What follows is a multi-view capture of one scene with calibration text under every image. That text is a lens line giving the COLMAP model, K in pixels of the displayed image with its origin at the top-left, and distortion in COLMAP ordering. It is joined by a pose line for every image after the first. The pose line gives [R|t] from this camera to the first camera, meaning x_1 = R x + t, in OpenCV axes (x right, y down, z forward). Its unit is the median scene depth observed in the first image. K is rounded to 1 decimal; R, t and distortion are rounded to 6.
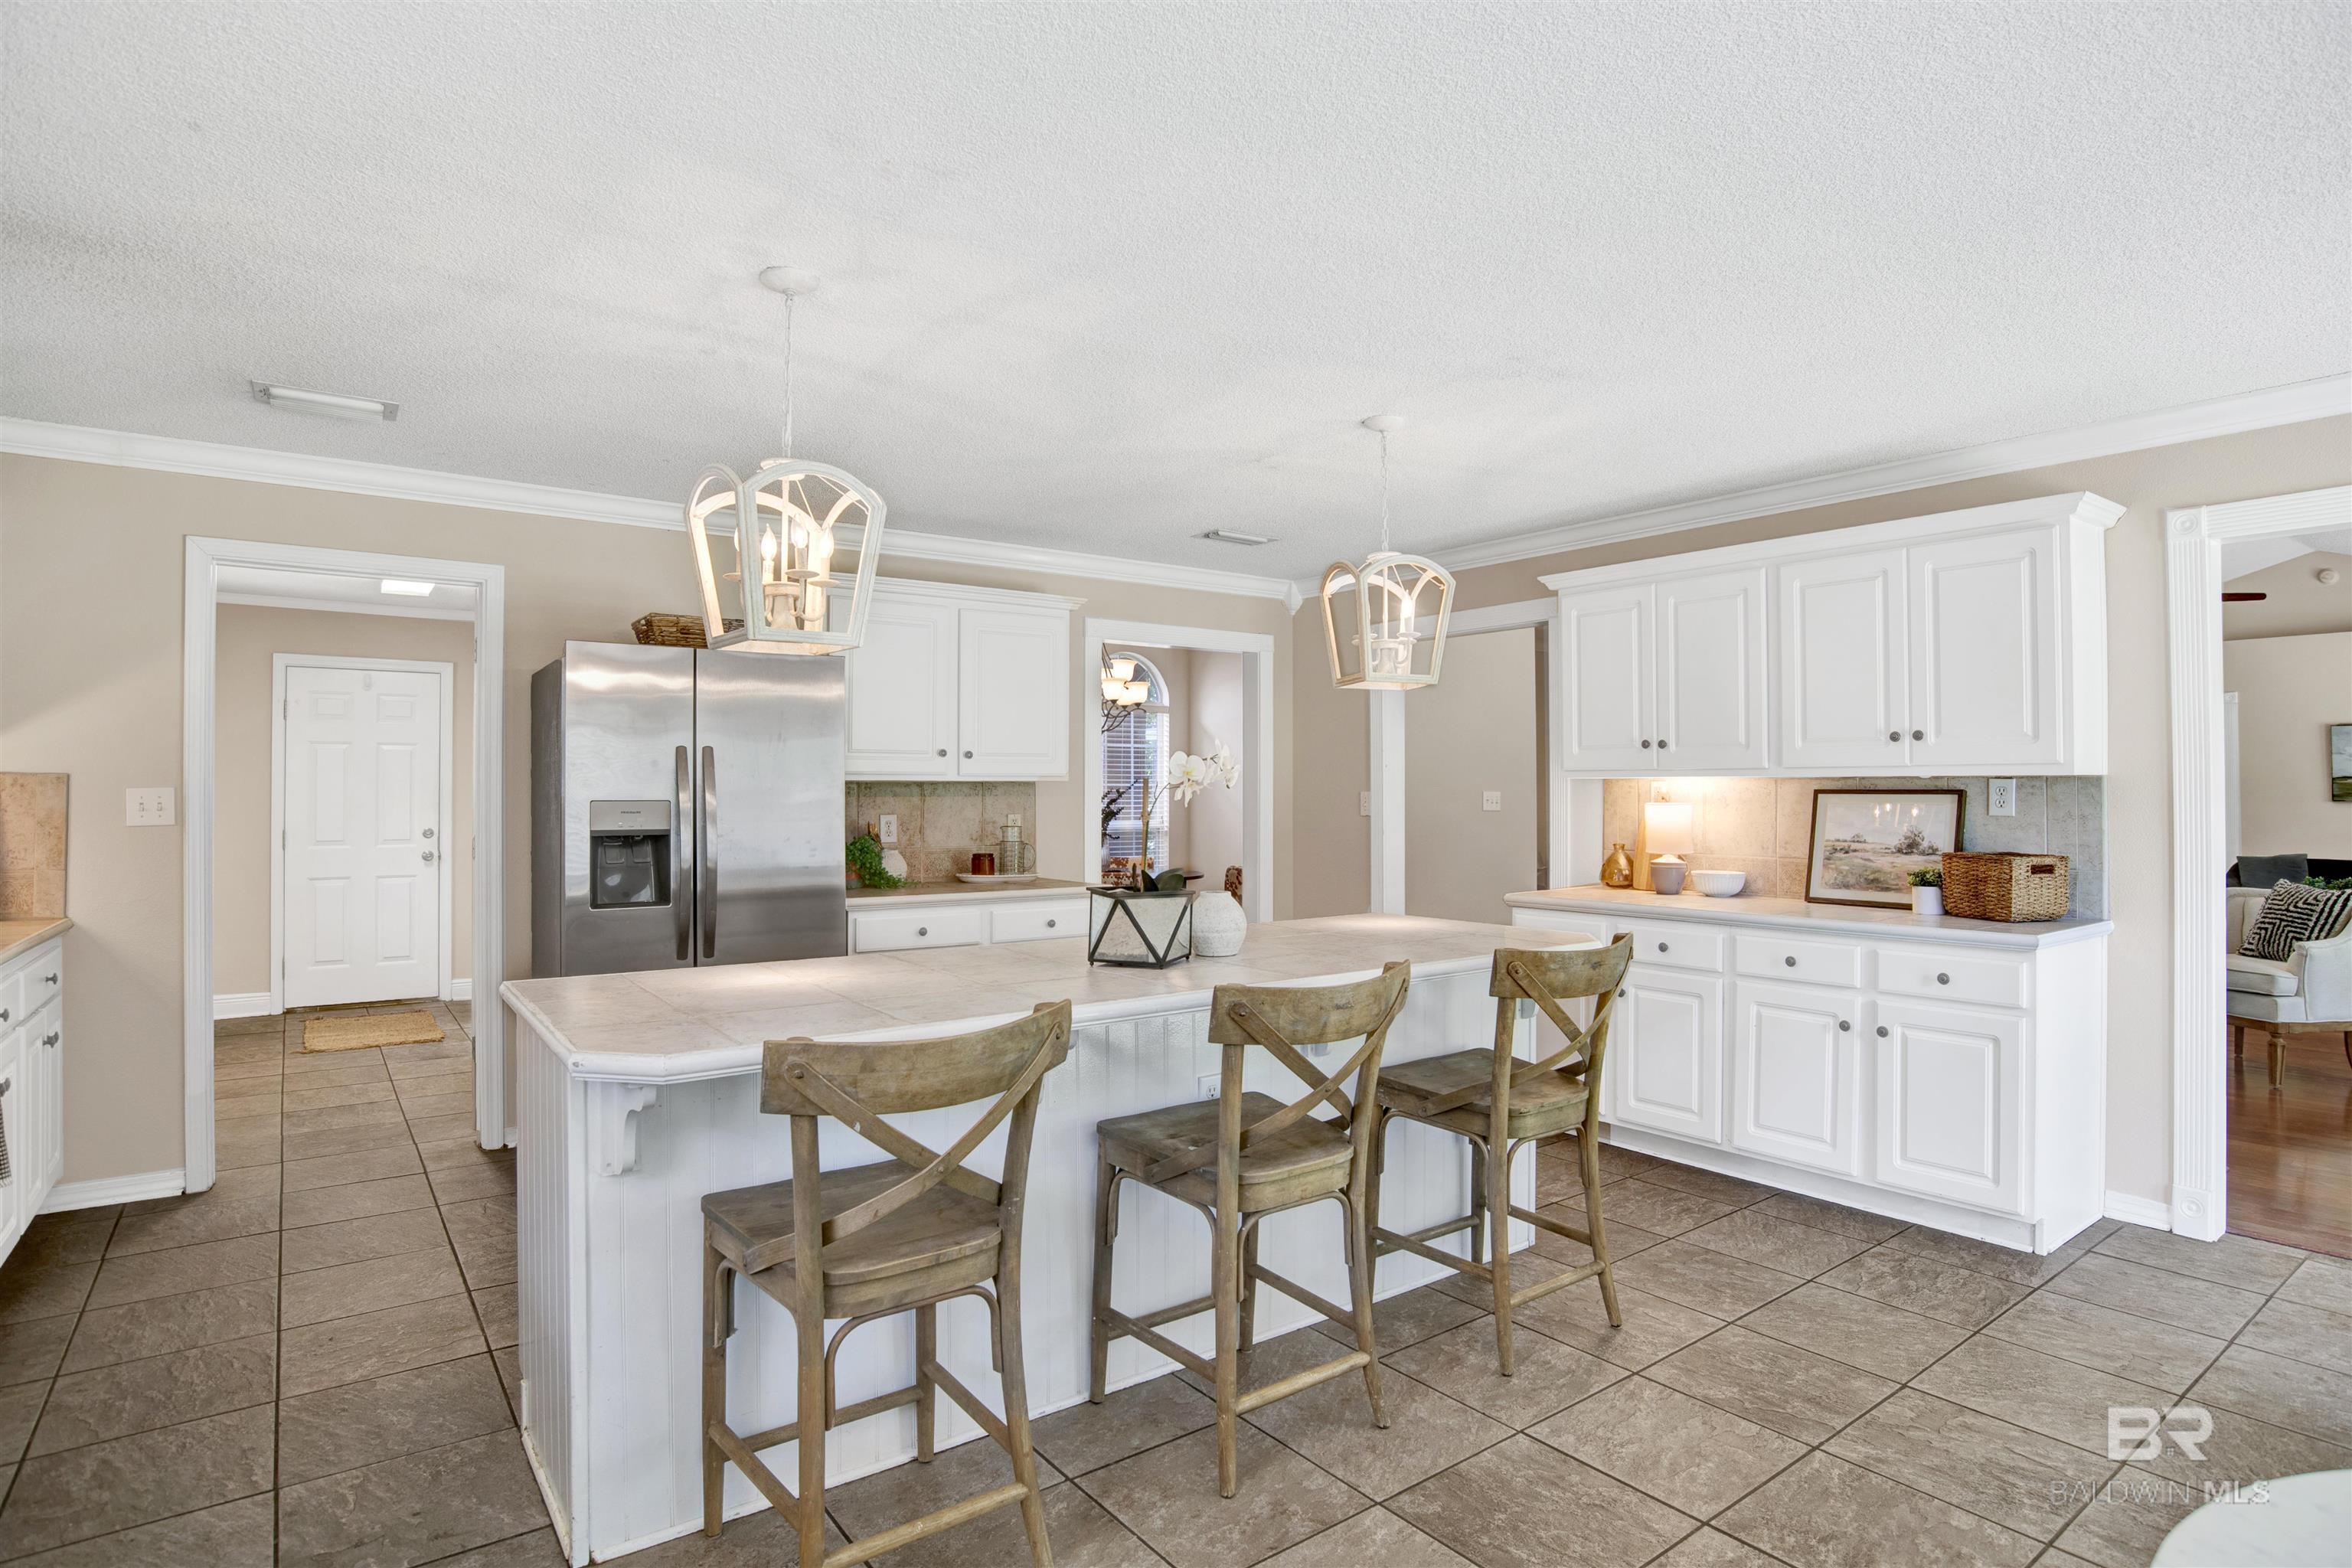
lens RADIAL K [[1246.8, 0, 1200.4], [0, 1246.8, 785.7], [0, 0, 1]] dist [-0.045751, 0.004337]
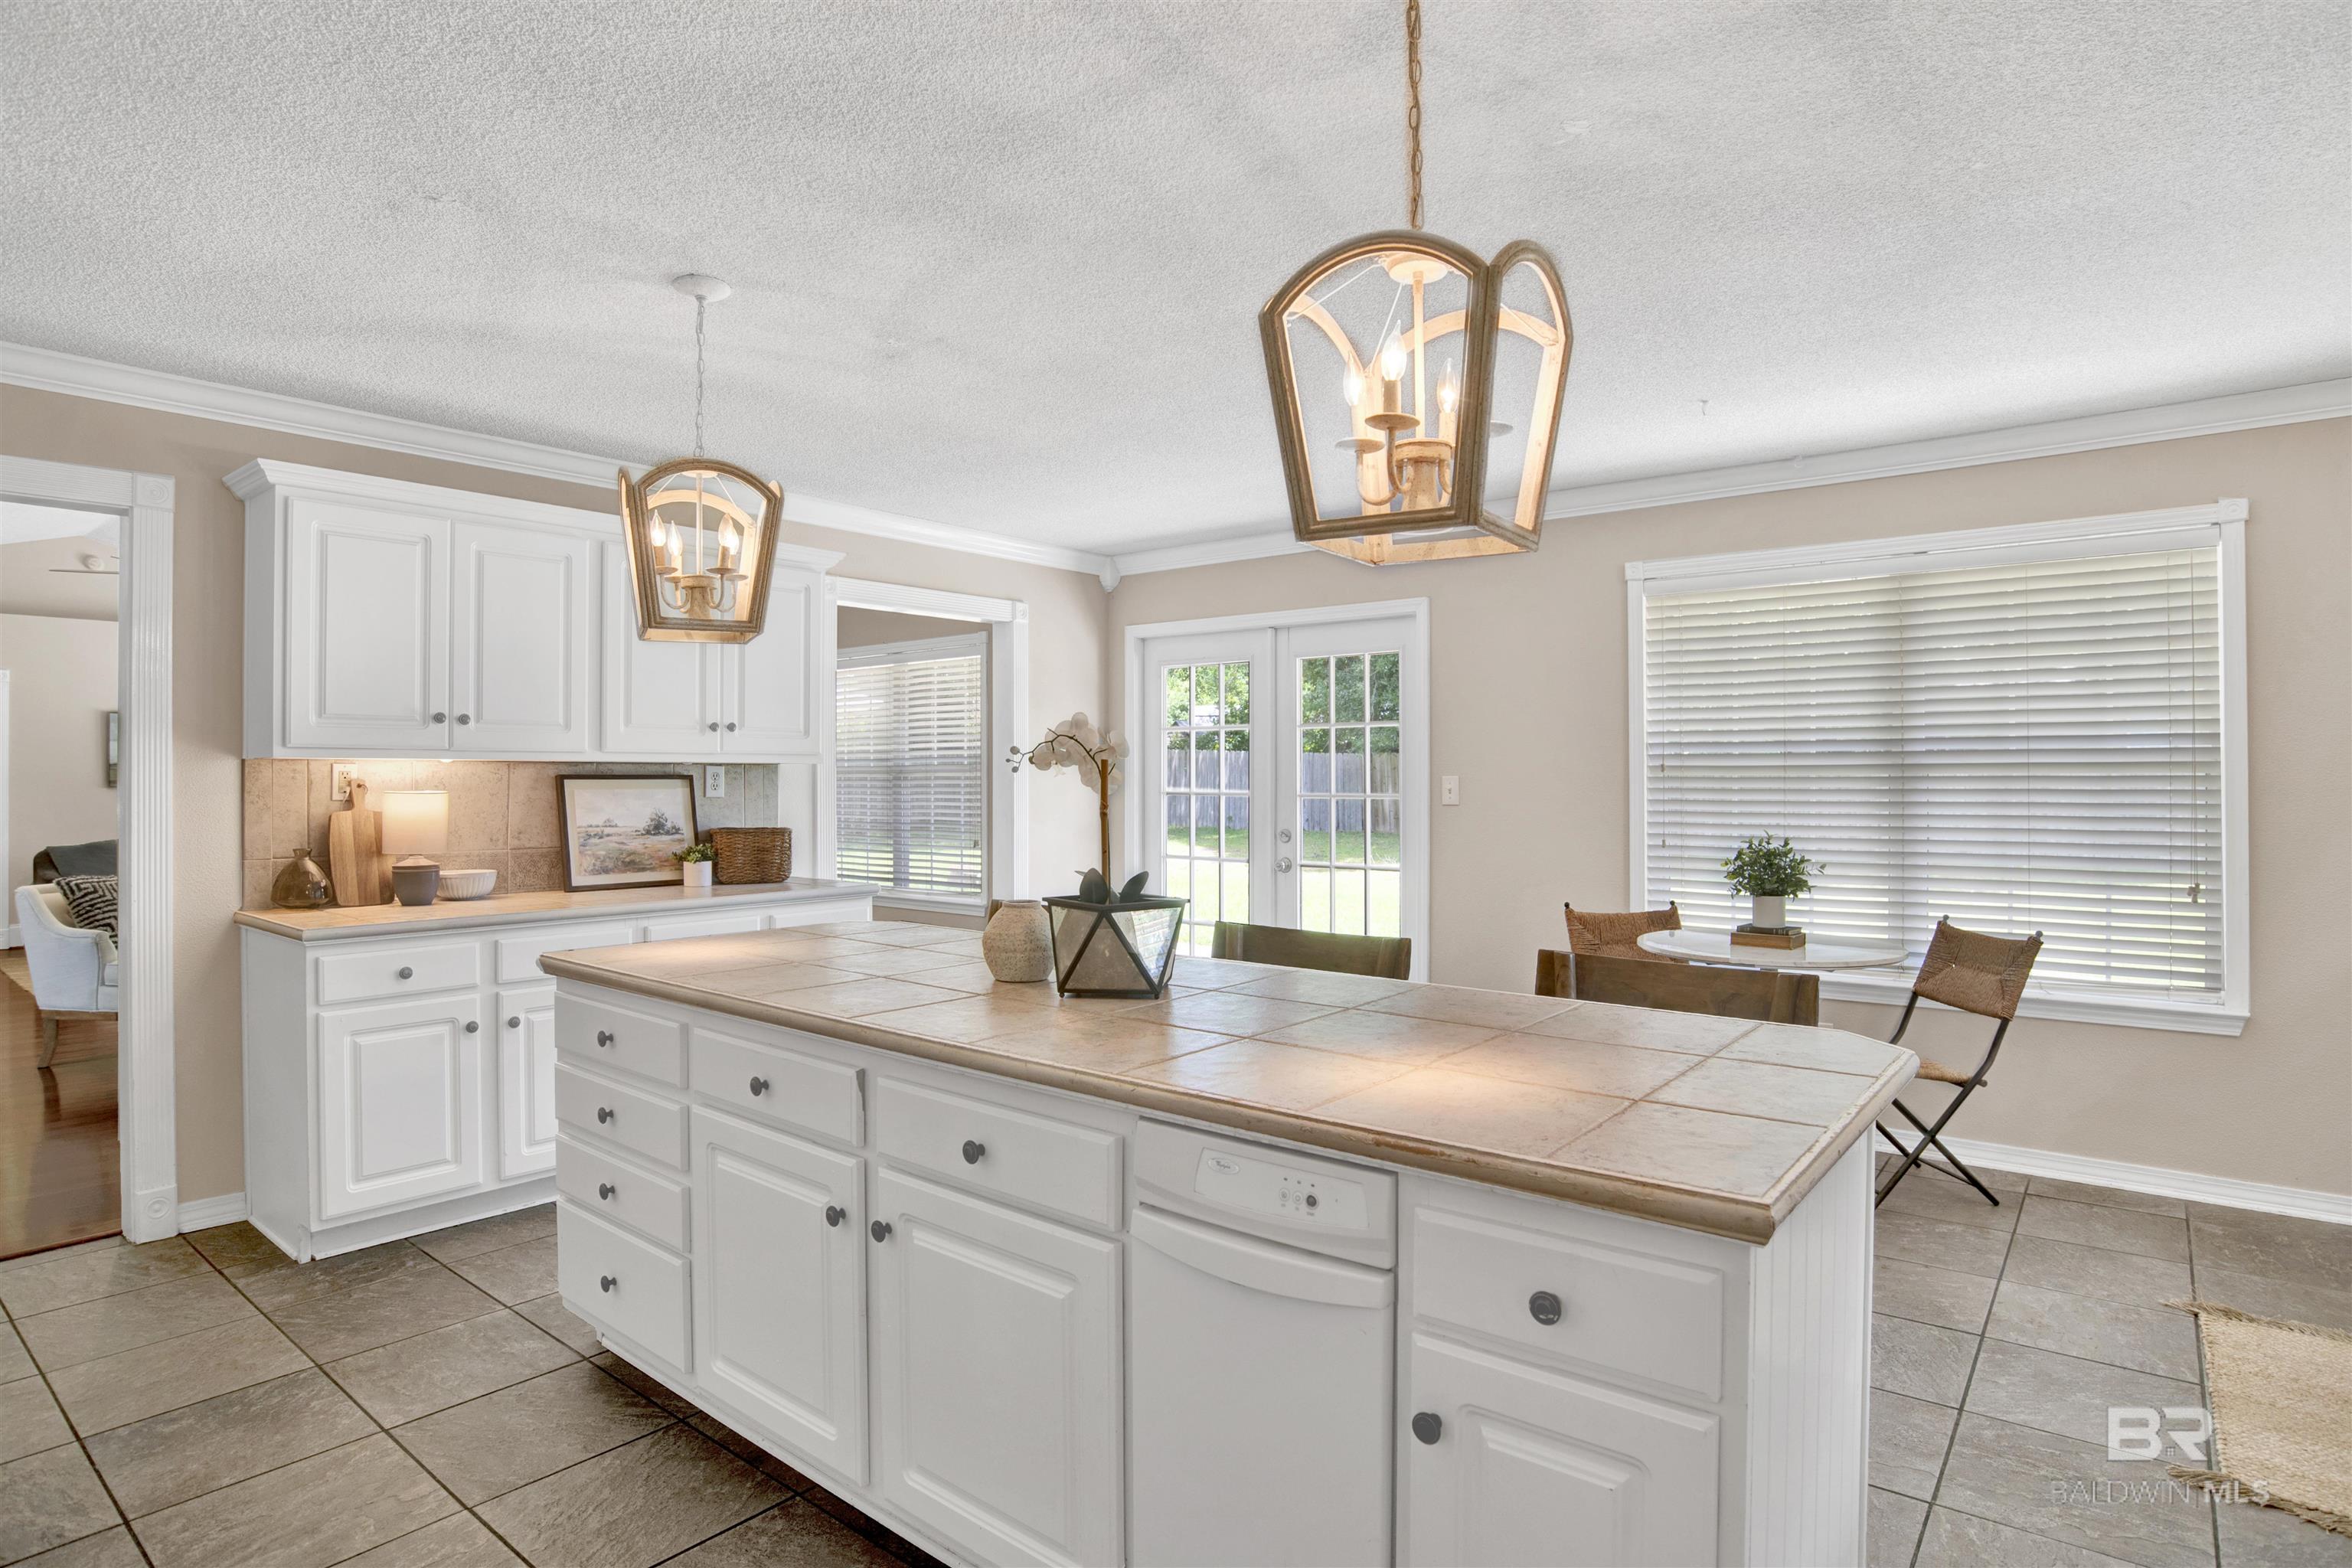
lens RADIAL K [[1246.8, 0, 1157.4], [0, 1246.8, 771.8], [0, 0, 1]] dist [-0.045751, 0.004337]
pose [[-0.222109, 0.003678, 0.975015, -0.578002], [-0.002291, 0.999988, -0.004294, 0.004008], [-0.975019, -0.003187, -0.222098, 0.803027]]
